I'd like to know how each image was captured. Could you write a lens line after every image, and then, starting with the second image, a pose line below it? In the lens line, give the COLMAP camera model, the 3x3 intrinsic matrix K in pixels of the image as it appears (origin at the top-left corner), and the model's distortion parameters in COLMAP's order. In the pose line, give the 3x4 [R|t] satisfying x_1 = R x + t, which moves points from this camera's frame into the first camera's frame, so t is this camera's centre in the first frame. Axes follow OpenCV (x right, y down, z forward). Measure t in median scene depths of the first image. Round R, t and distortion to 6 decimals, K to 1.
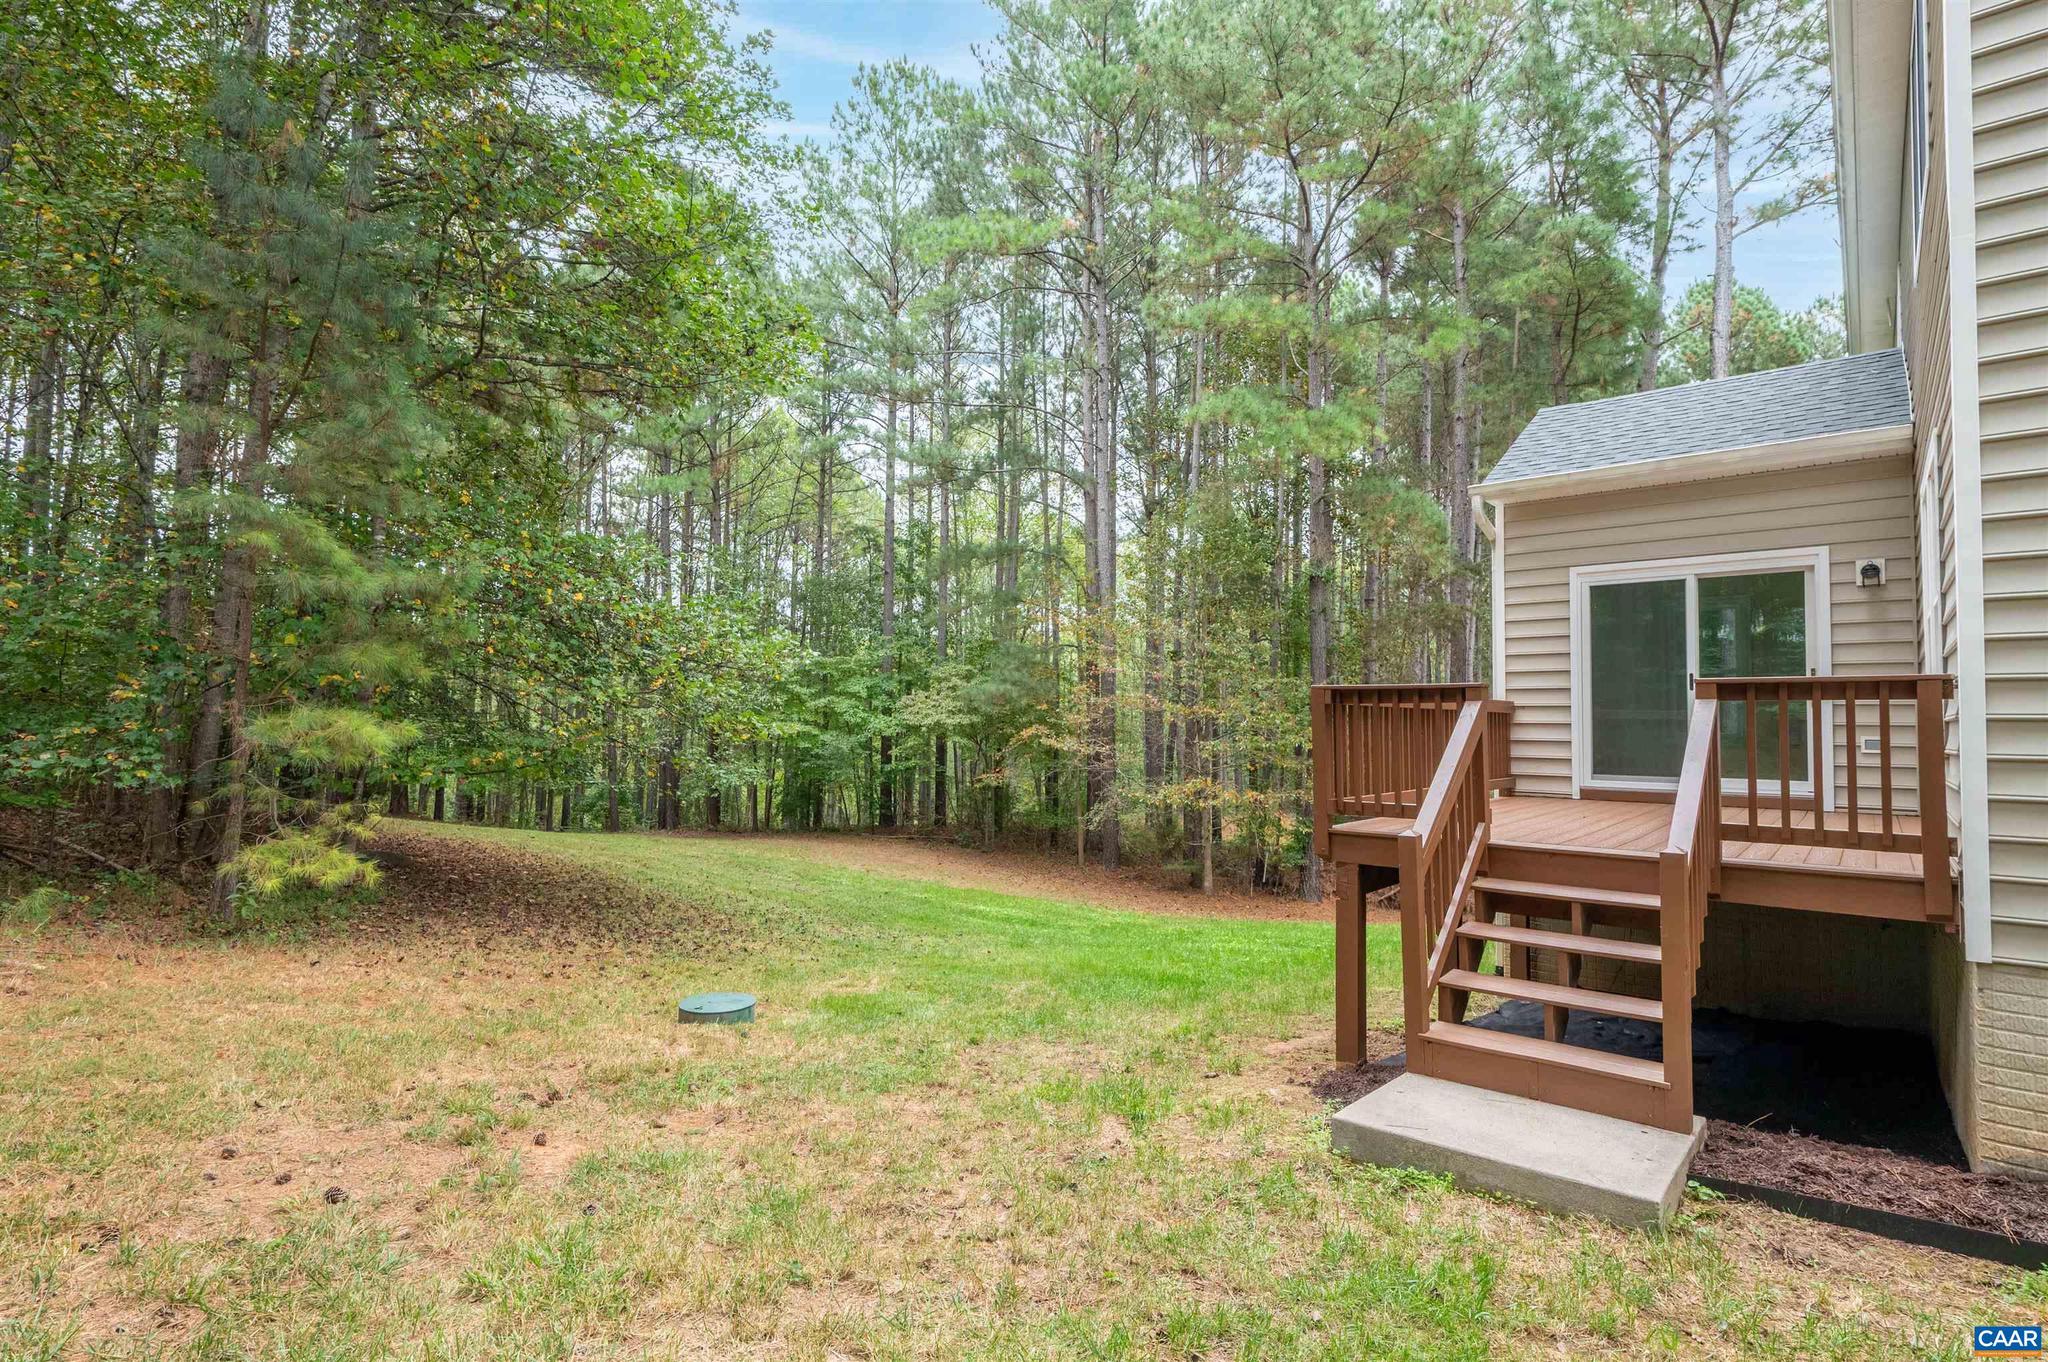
lens RADIAL K [[999.1, 0, 1017.1], [0, 999.1, 682.0], [0, 0, 1]] dist [-0.000876, 0.000385]
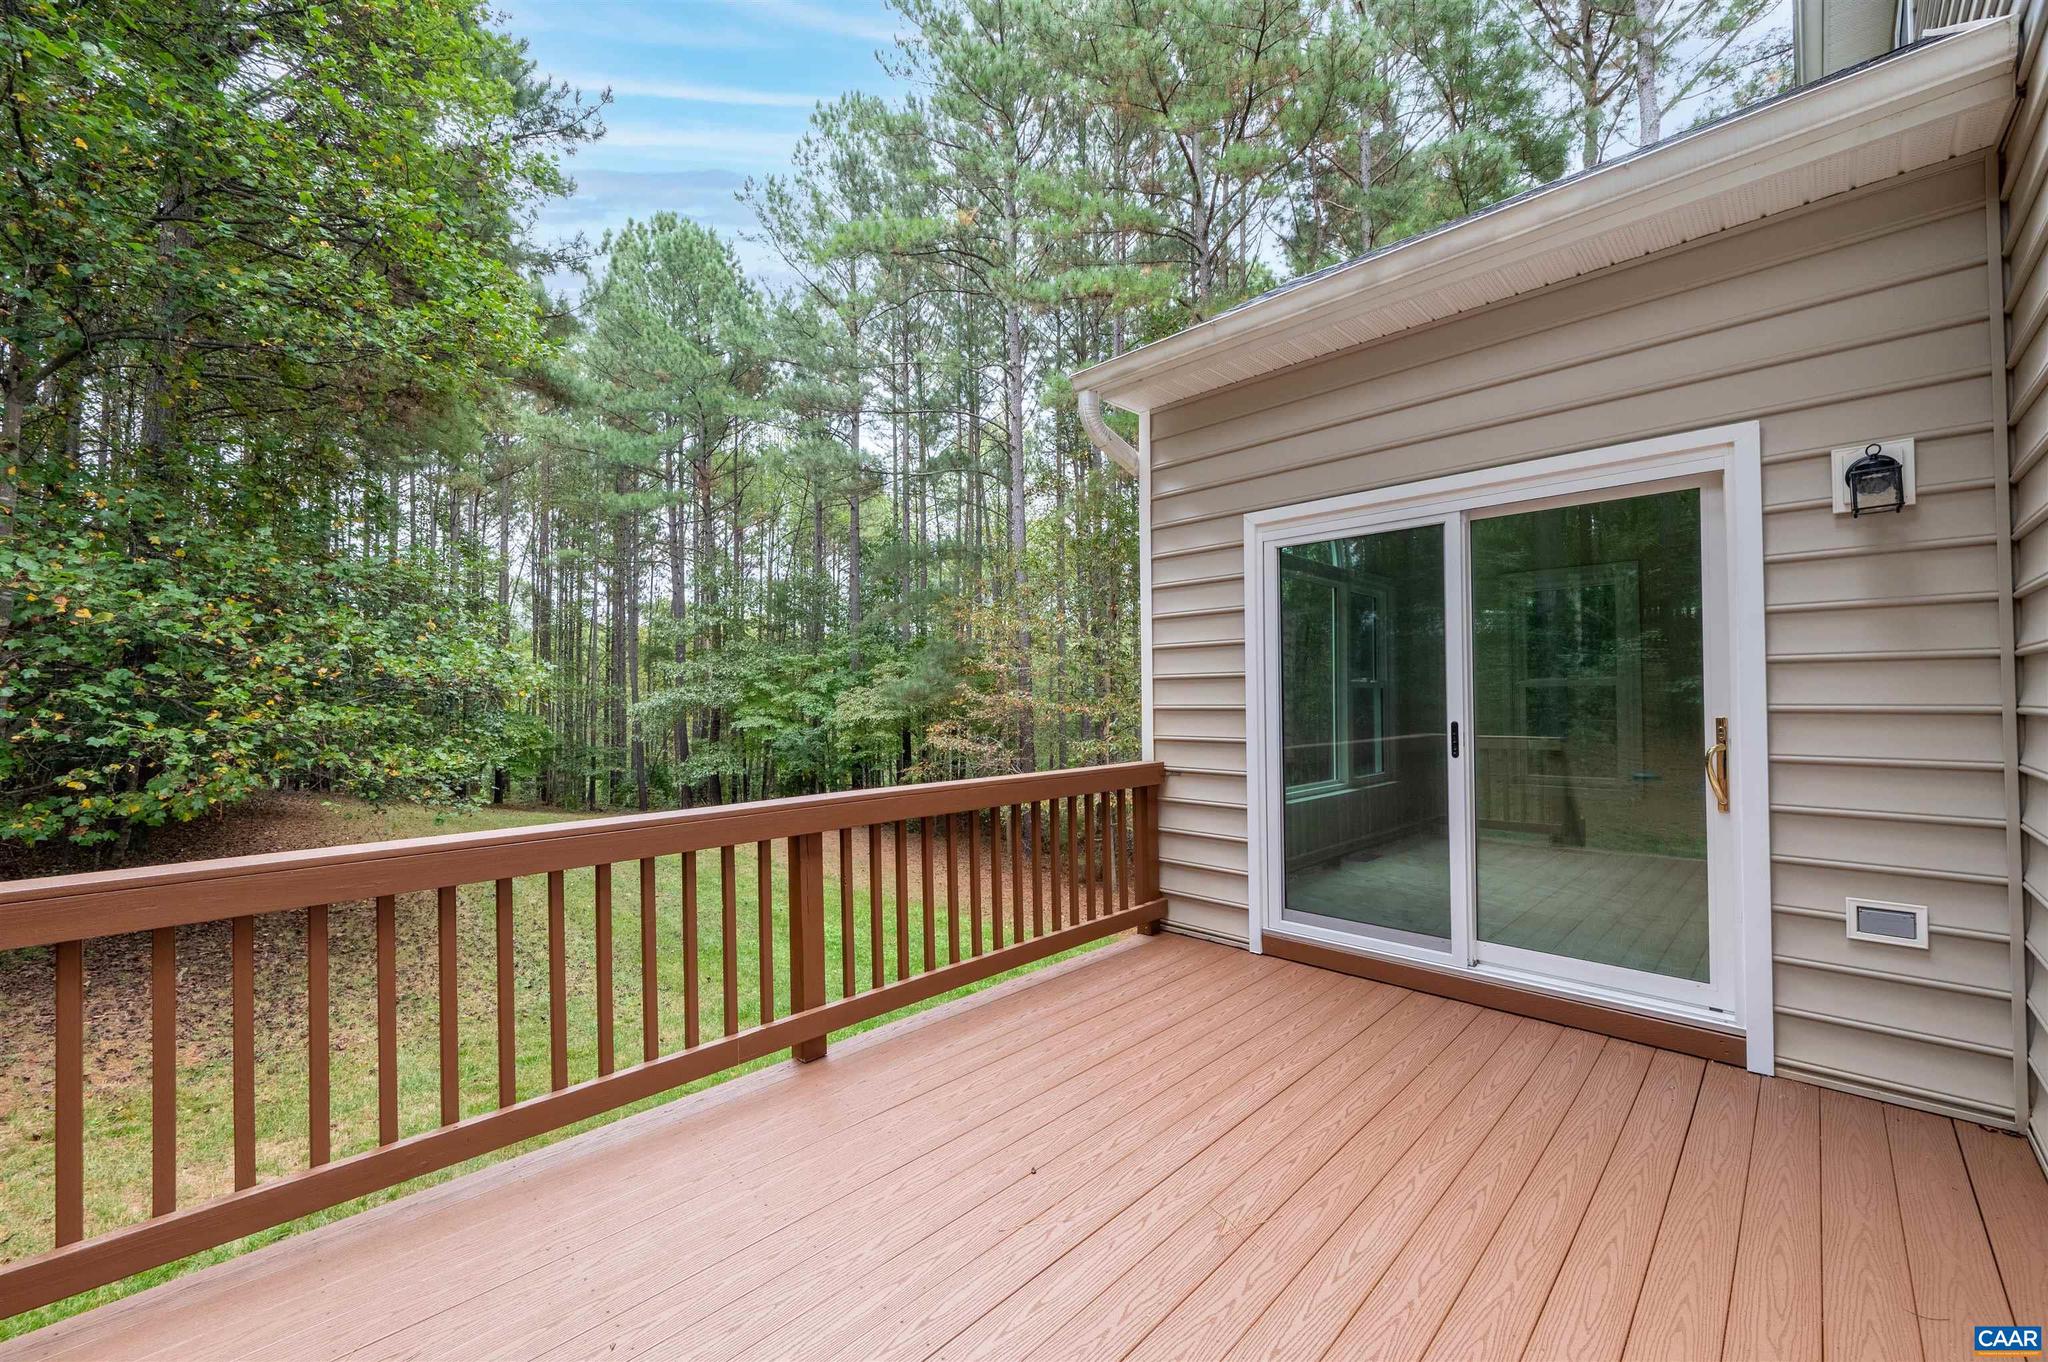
lens RADIAL K [[811.5, 0, 1016.7], [0, 811.5, 682.8], [0, 0, 1]] dist [0.000511, -0.000055]
pose [[0.997210, -0.020782, -0.071701, 0.151057], [0.022418, 0.999505, 0.022093, -0.012329], [0.071207, -0.023639, 0.997181, 0.183263]]
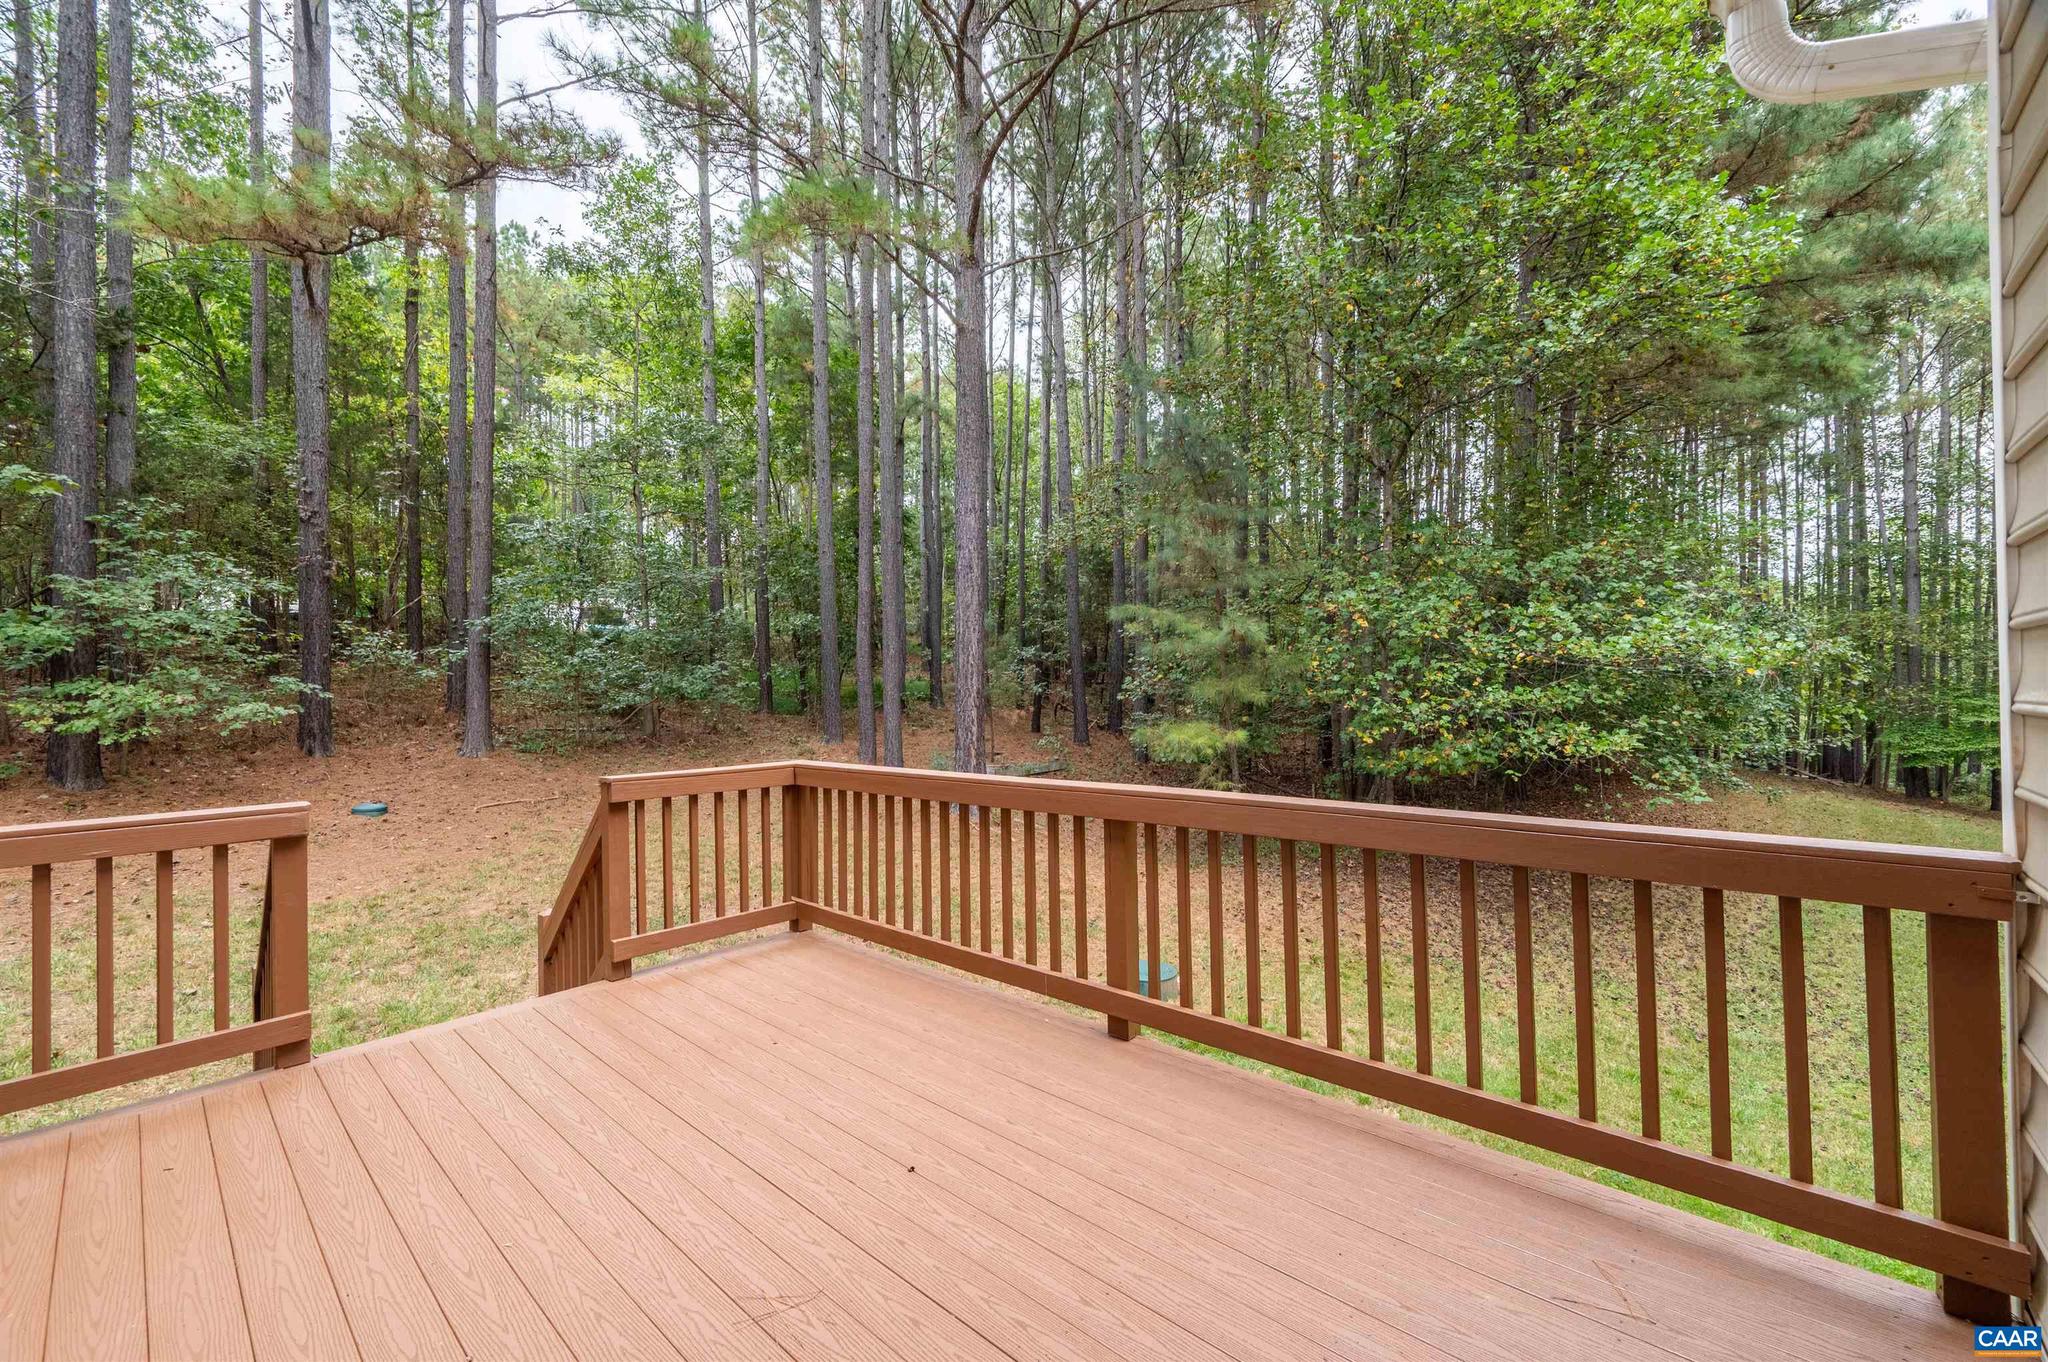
lens RADIAL K [[811.5, 0, 1016.9], [0, 811.5, 675.7], [0, 0, 1]] dist [0.000511, -0.000055]
pose [[-0.027131, -0.030388, -0.999170, 0.270765], [0.050615, 0.998214, -0.031733, -0.004439], [0.998350, -0.051434, -0.025545, 0.332413]]
